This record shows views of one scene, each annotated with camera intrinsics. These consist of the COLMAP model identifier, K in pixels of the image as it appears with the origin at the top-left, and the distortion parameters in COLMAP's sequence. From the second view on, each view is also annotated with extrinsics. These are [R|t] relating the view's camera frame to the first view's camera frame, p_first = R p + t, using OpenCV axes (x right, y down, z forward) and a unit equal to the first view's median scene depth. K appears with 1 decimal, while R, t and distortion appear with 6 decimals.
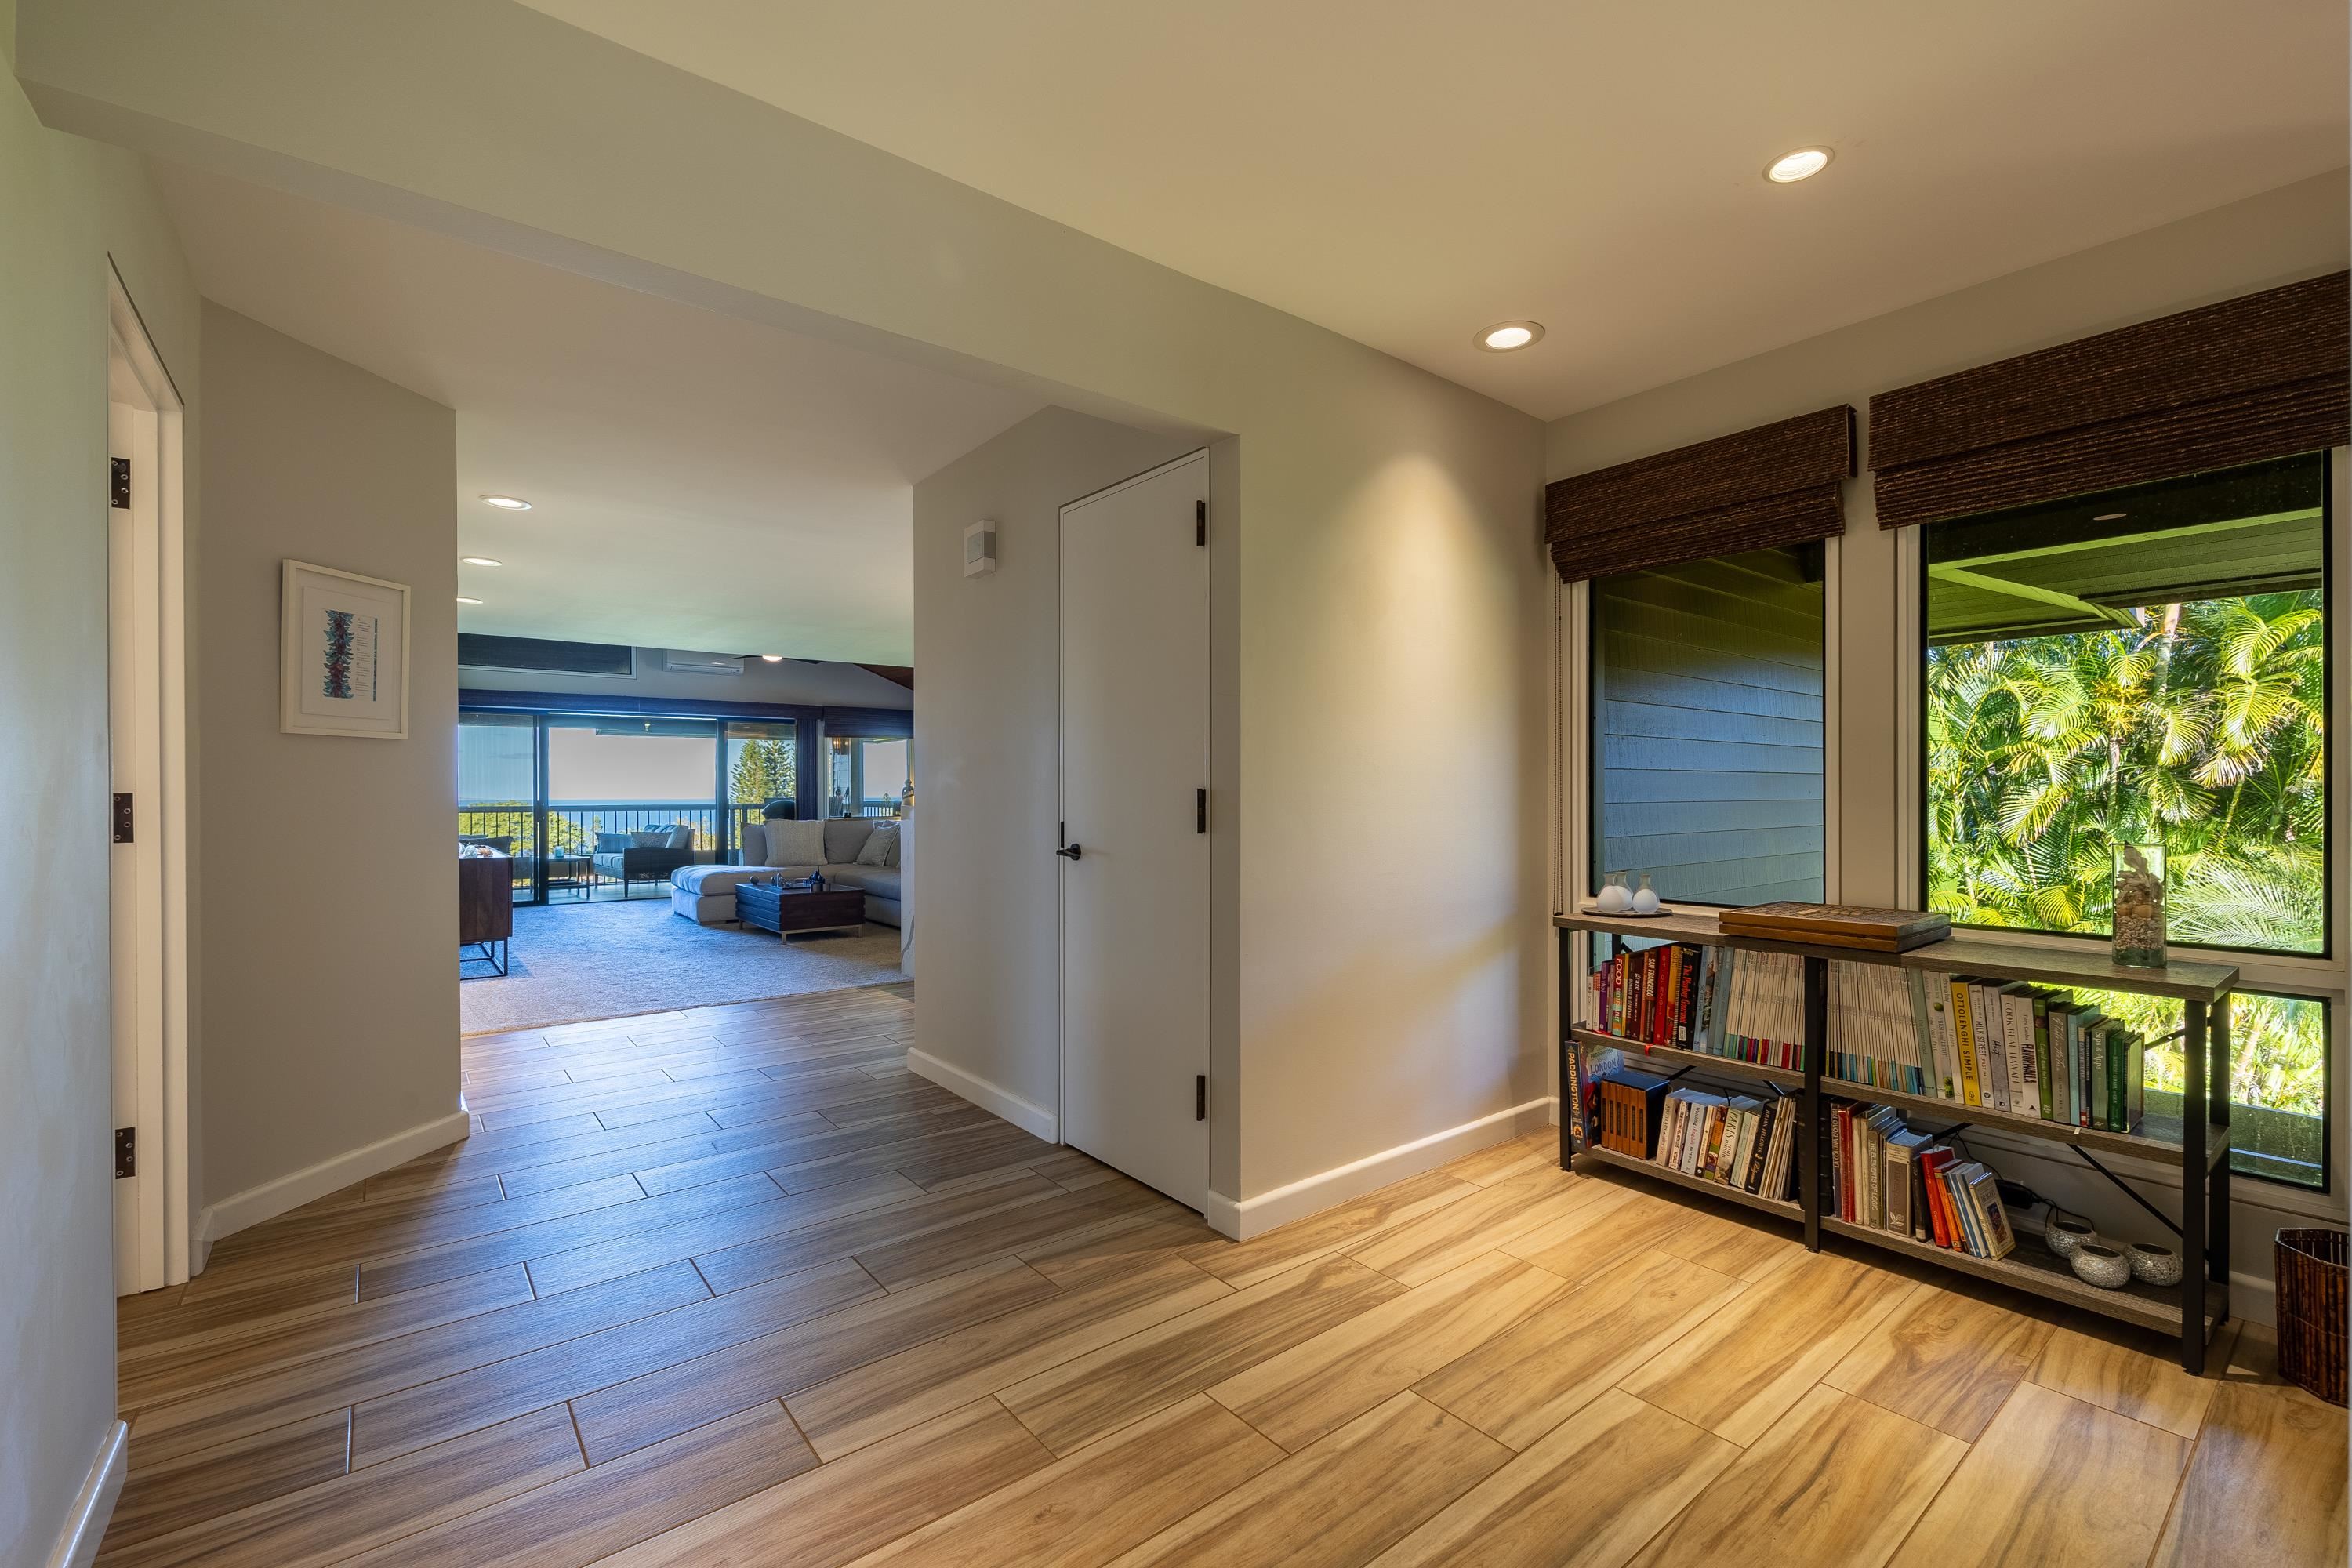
lens RADIAL K [[1017.3, 0, 1181.6], [0, 1017.3, 784.8], [0, 0, 1]] dist [0.001118, -0.001201]
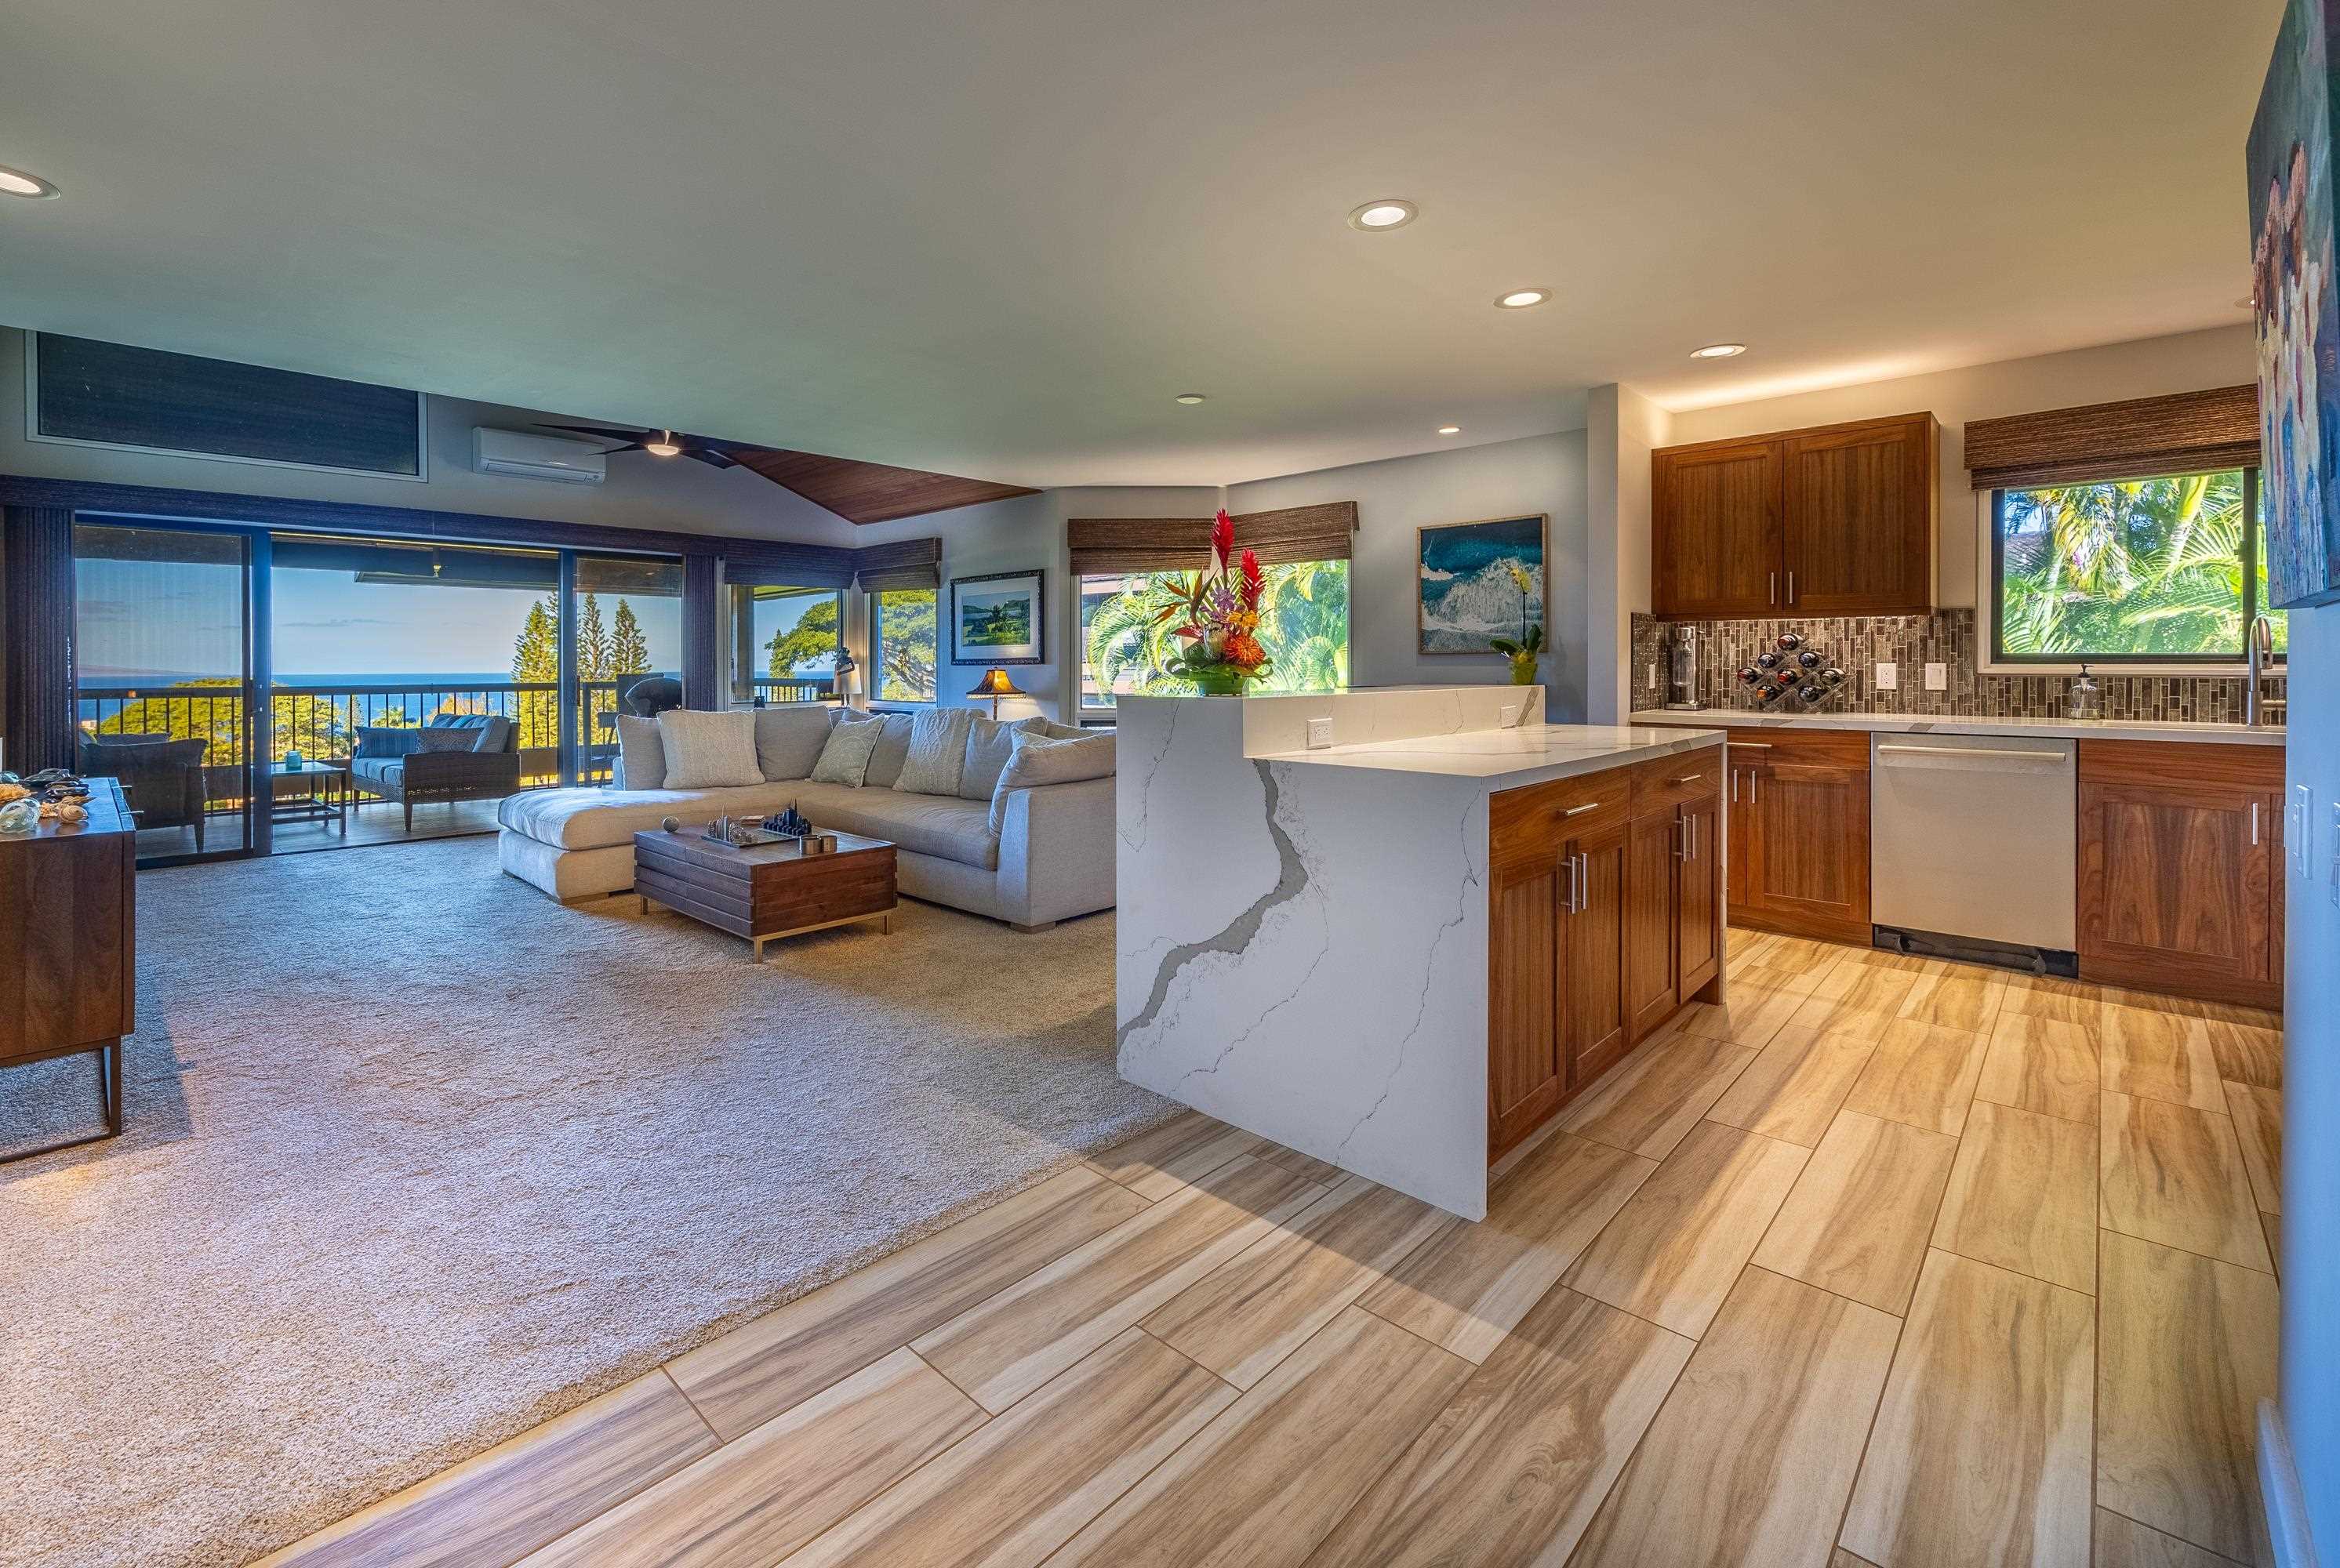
lens RADIAL K [[1012.0, 0, 1109.3], [0, 1012.0, 668.5], [0, 0, 1]] dist [0.001118, -0.001201]
pose [[0.992670, 0.004101, 0.120784, -0.195536], [-0.004772, 0.999975, 0.005267, 0.004736], [-0.120759, -0.005805, 0.992665, 0.333249]]
